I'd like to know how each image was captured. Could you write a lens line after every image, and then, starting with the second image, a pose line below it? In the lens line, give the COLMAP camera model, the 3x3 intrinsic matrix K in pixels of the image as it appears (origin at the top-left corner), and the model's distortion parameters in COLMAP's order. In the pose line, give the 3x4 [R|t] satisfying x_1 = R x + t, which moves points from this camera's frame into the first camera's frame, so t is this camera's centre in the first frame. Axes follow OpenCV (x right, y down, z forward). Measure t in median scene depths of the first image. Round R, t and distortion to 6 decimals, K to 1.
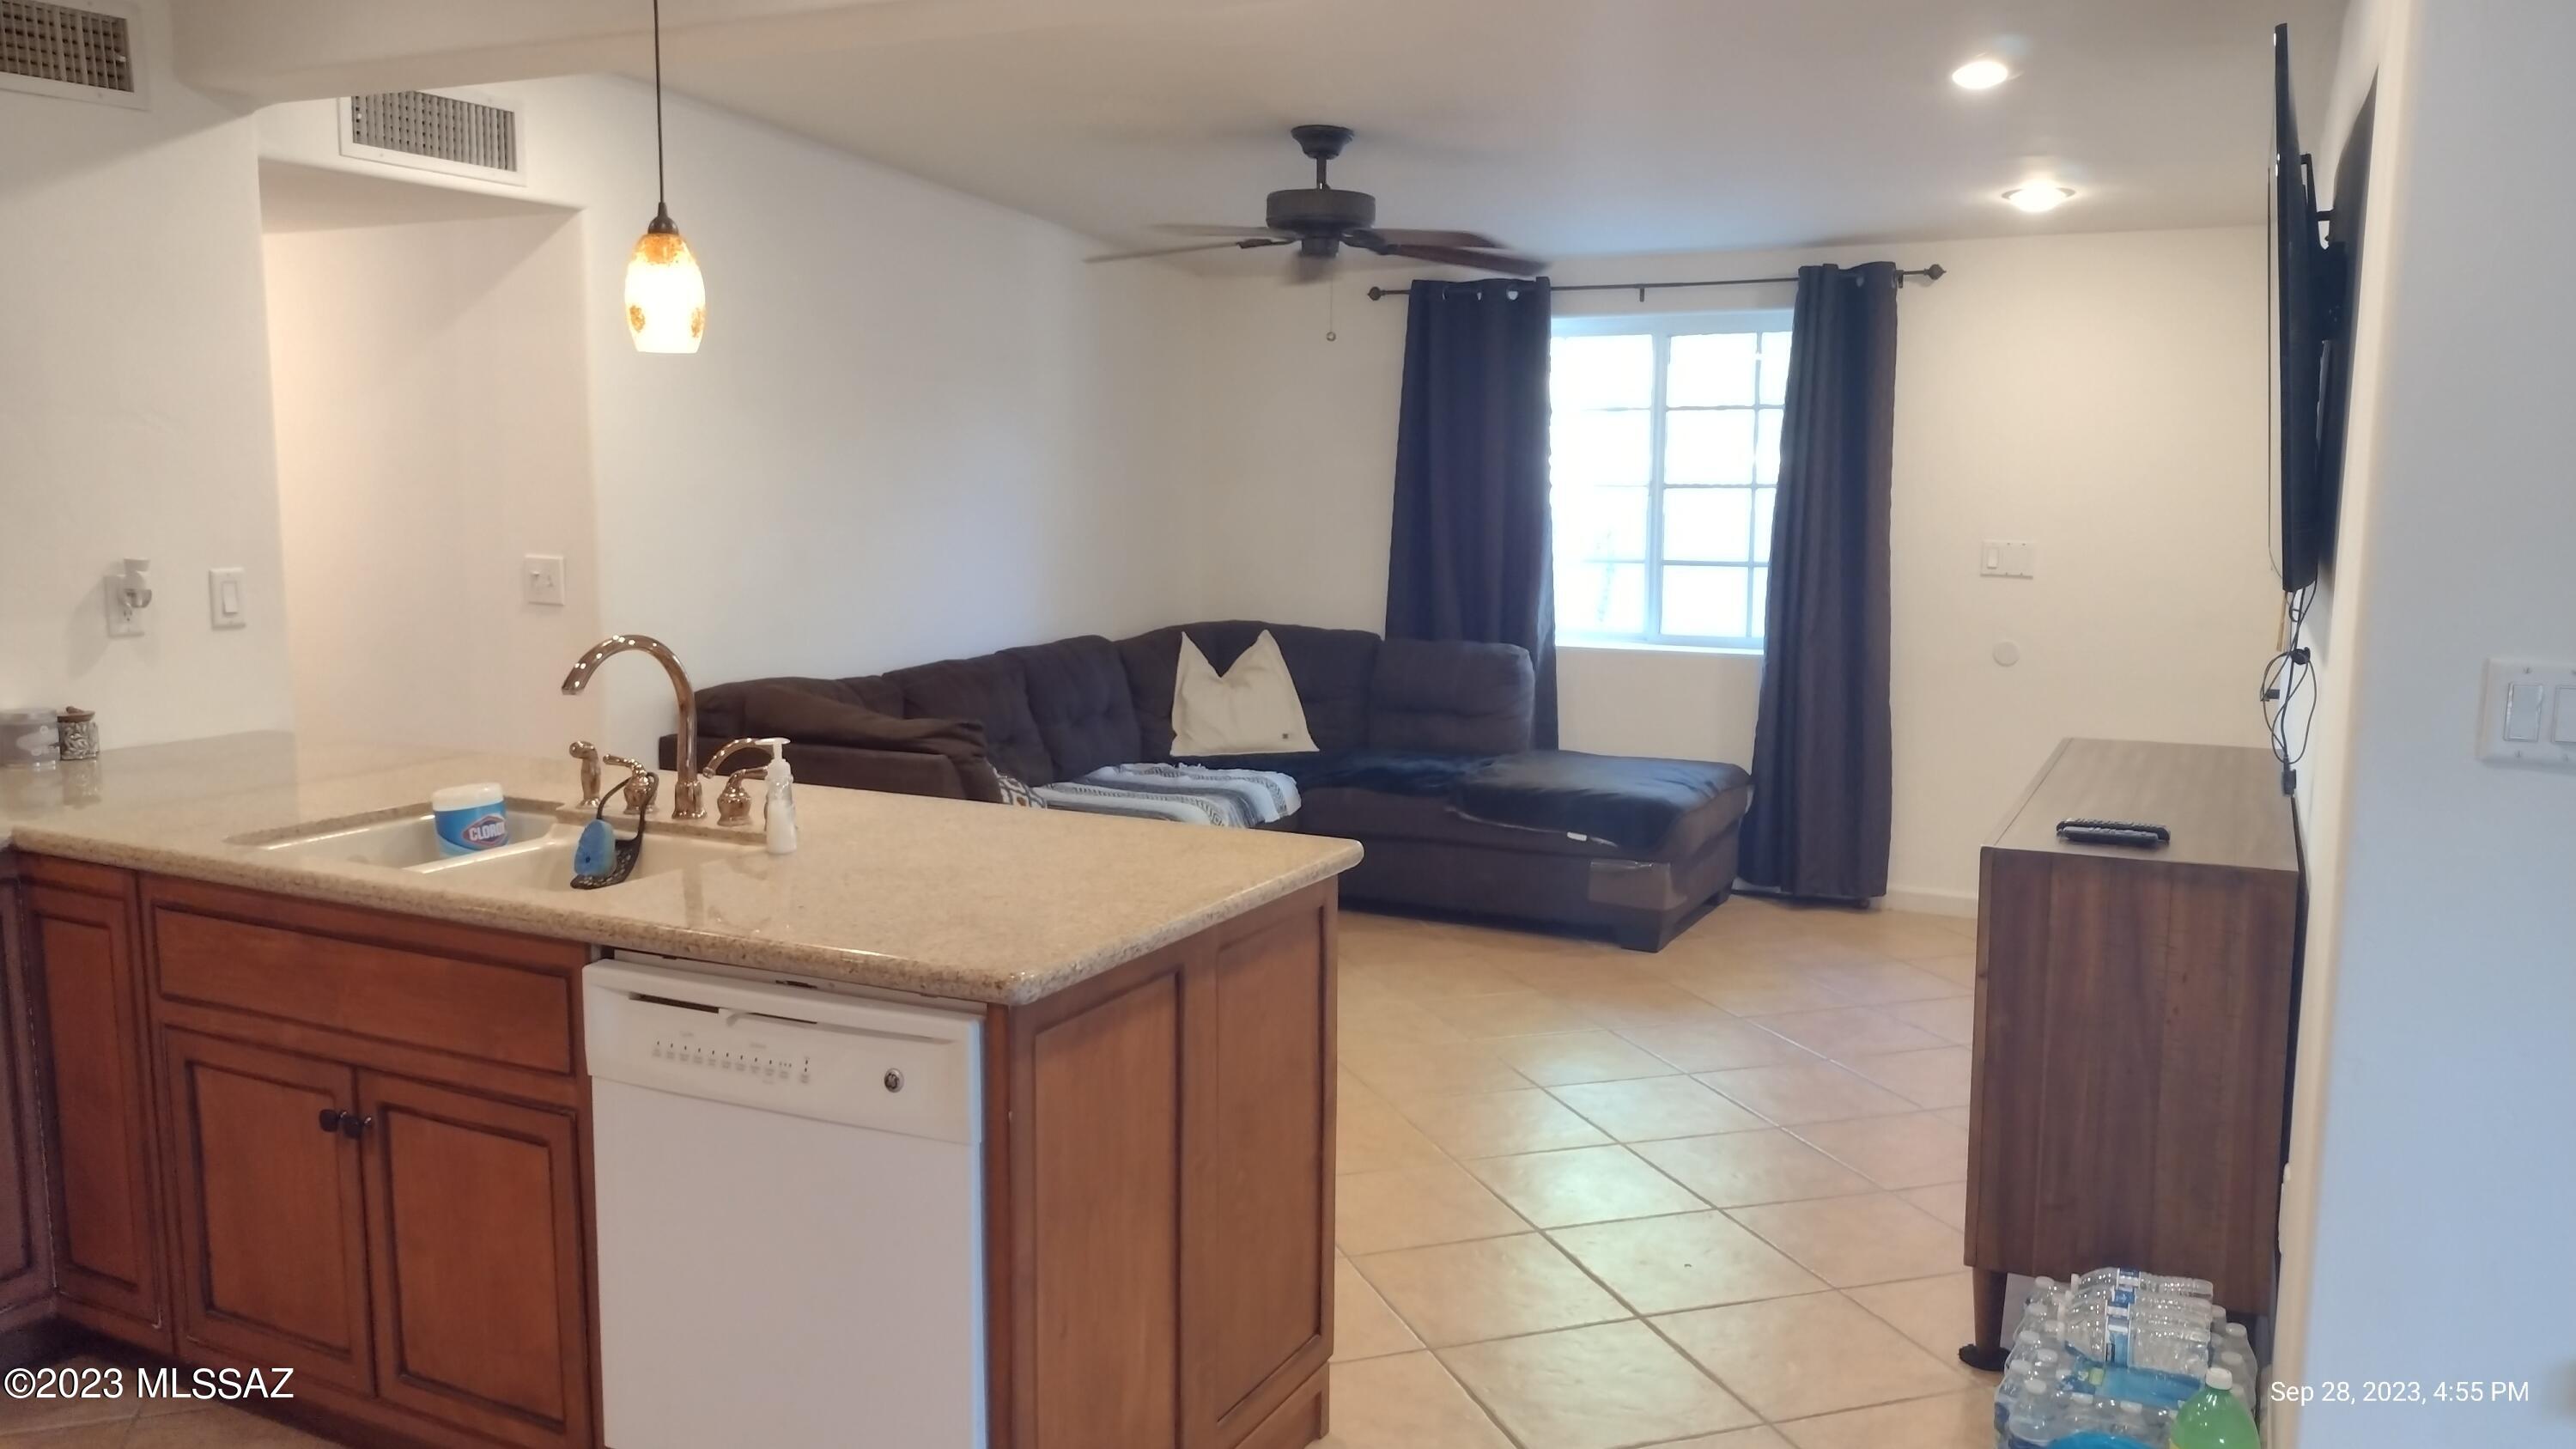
lens RADIAL K [[1943.9, 0, 1288.0], [0, 1943.9, 724.5], [0, 0, 1]] dist [0.001514, -0.000101]
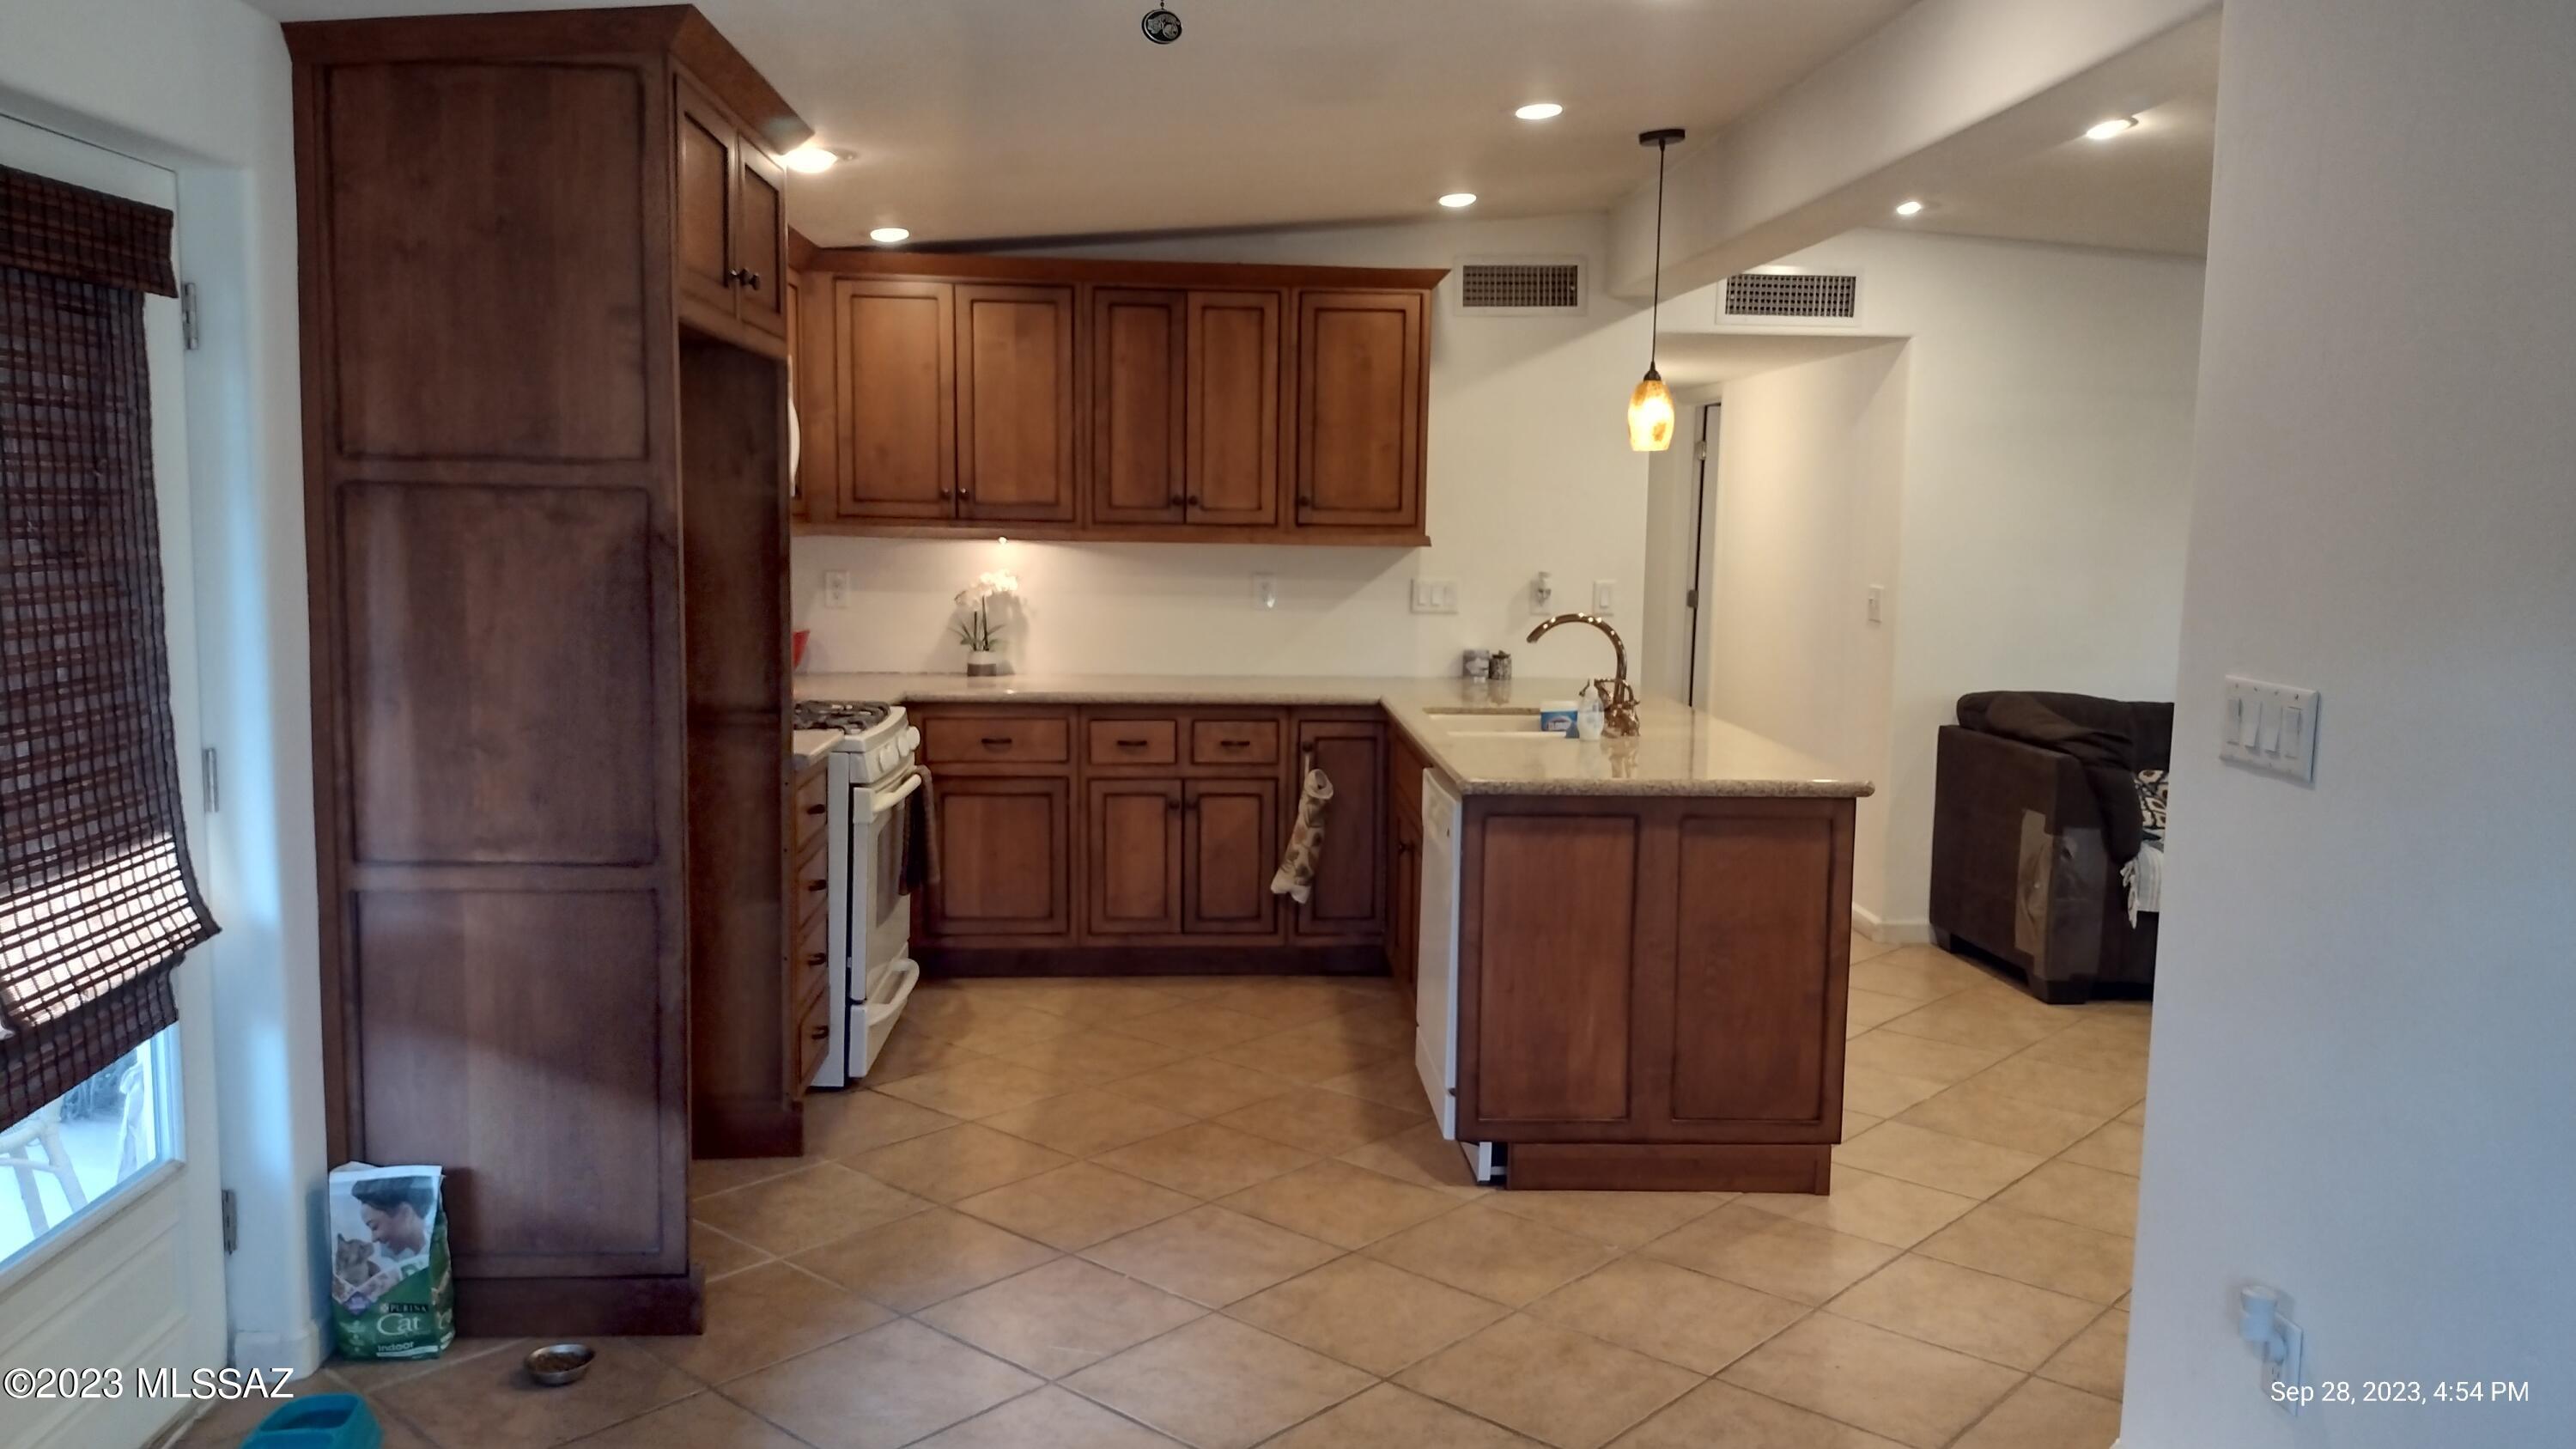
lens RADIAL K [[1943.9, 0, 1288.0], [0, 1943.9, 724.5], [0, 0, 1]] dist [0.001514, -0.000101]
pose [[0.486373, 0.095479, -0.868519, 0.992539], [-0.124618, 0.991430, 0.039204, 0.015323], [0.864819, 0.089165, 0.494104, -0.071827]]
